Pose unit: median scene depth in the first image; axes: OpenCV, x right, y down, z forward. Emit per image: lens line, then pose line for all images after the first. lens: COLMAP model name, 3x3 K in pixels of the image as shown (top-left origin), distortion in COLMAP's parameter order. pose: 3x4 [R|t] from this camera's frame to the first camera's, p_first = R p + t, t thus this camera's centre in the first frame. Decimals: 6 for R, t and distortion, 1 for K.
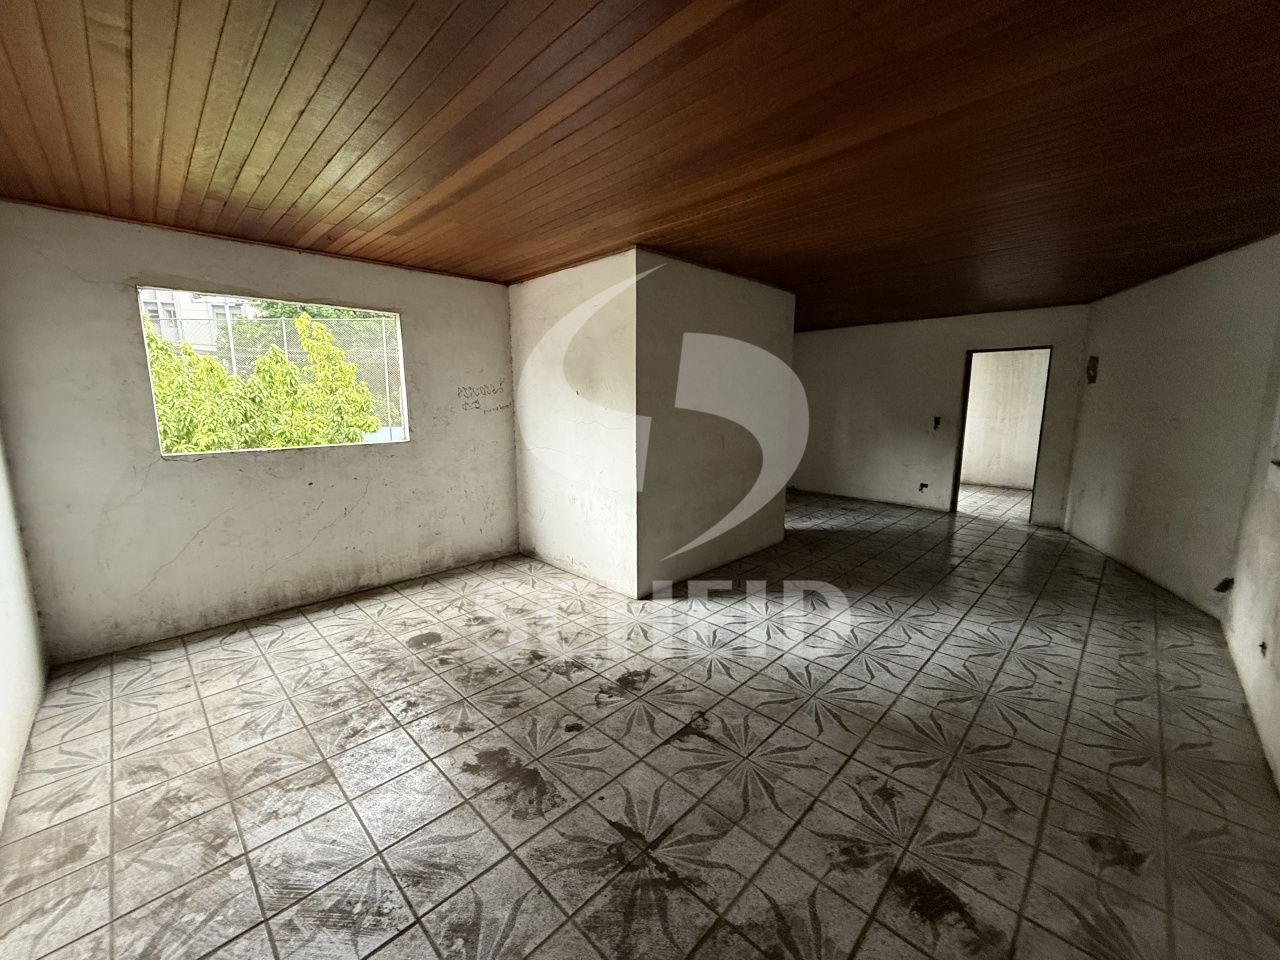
lens RADIAL K [[507.9, 0, 637.4], [0, 507.9, 479.3], [0, 0, 1]] dist [-0.000999, 0.000279]
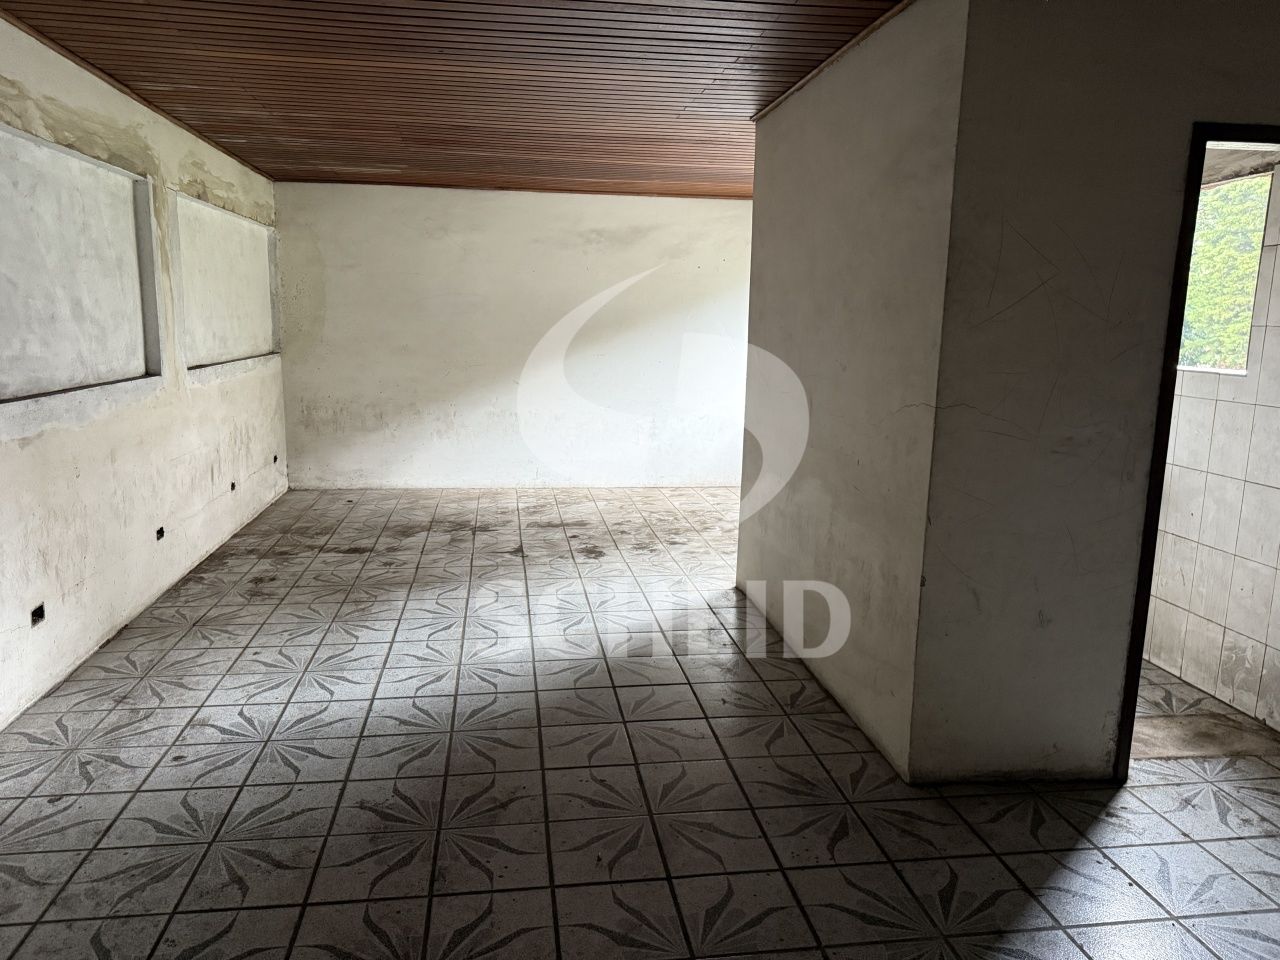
lens RADIAL K [[903.5, 0, 635.8], [0, 903.5, 477.5], [0, 0, 1]] dist [0.045106, -0.055707]
pose [[-0.601544, 0.130543, -0.788101, 1.493993], [-0.148762, 0.950994, 0.271073, -0.341359], [0.784866, 0.280302, -0.552644, 2.089760]]
